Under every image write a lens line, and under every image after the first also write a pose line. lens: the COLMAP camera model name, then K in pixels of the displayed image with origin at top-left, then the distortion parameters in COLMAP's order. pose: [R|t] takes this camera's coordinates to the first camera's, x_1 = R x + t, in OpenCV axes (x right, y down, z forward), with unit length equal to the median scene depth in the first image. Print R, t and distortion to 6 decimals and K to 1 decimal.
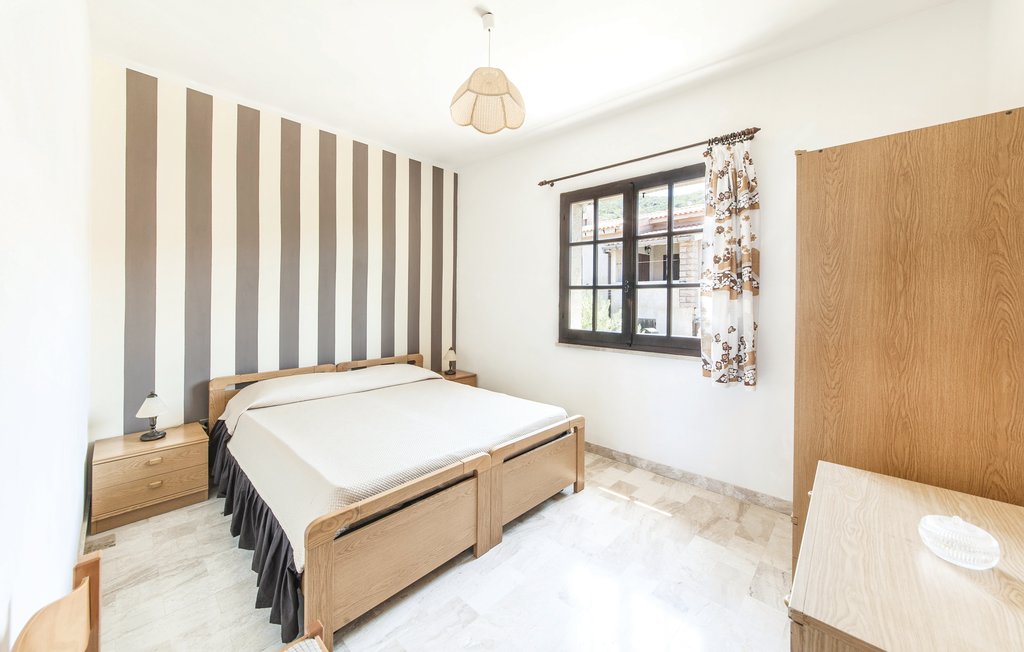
lens RADIAL K [[374.2, 0, 513.0], [0, 374.2, 305.6], [0, 0, 1]] dist [0.000540, -0.000086]
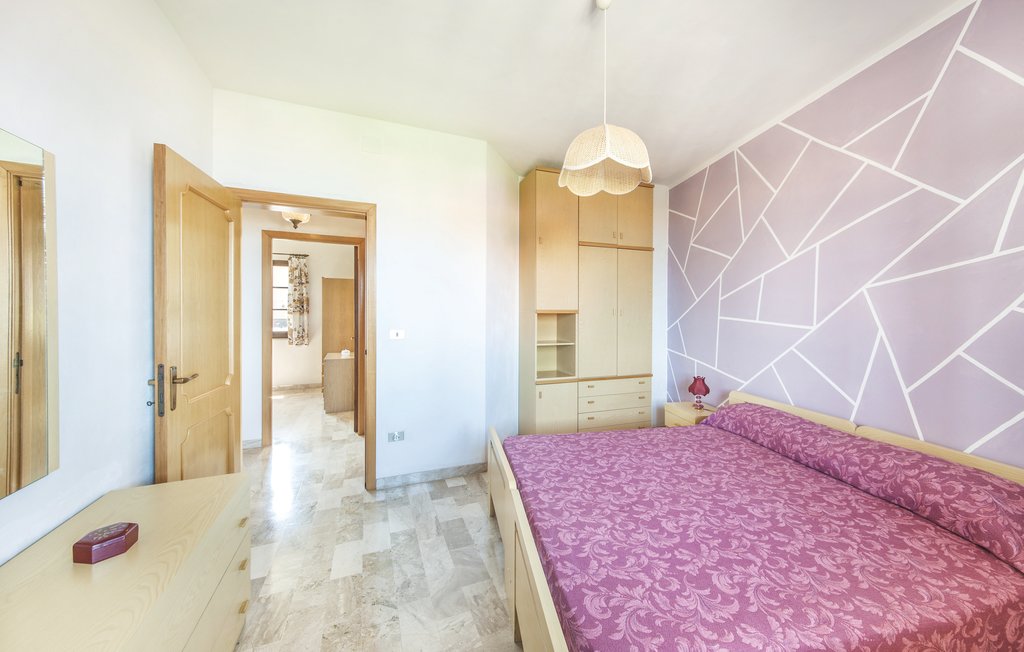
lens RADIAL K [[358.1, 0, 512.8], [0, 358.1, 314.4], [0, 0, 1]] dist [0.001243, 0.000055]
pose [[0.438706, -0.007257, 0.898601, -1.001269], [0.008514, 0.999956, 0.003920, -0.017882], [-0.898590, 0.005931, 0.438749, -1.427099]]
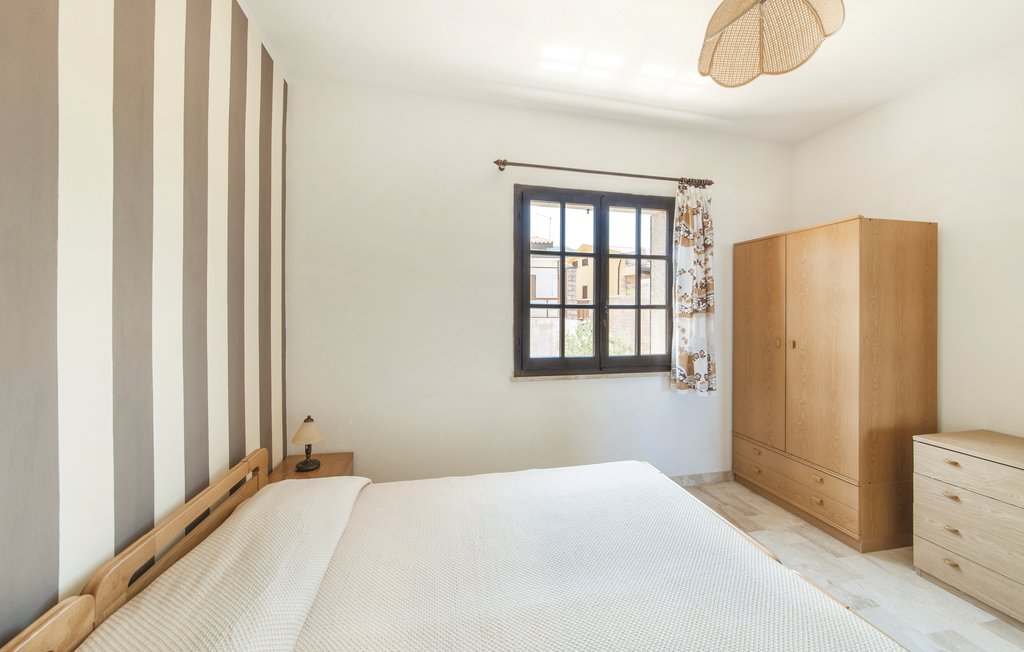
lens RADIAL K [[358.1, 0, 512.8], [0, 358.1, 314.4], [0, 0, 1]] dist [0.001243, 0.000055]
pose [[0.582392, -0.009996, 0.812846, -0.637922], [0.013525, 0.999905, 0.002606, -0.041710], [-0.812795, 0.009476, 0.582472, 0.764459]]
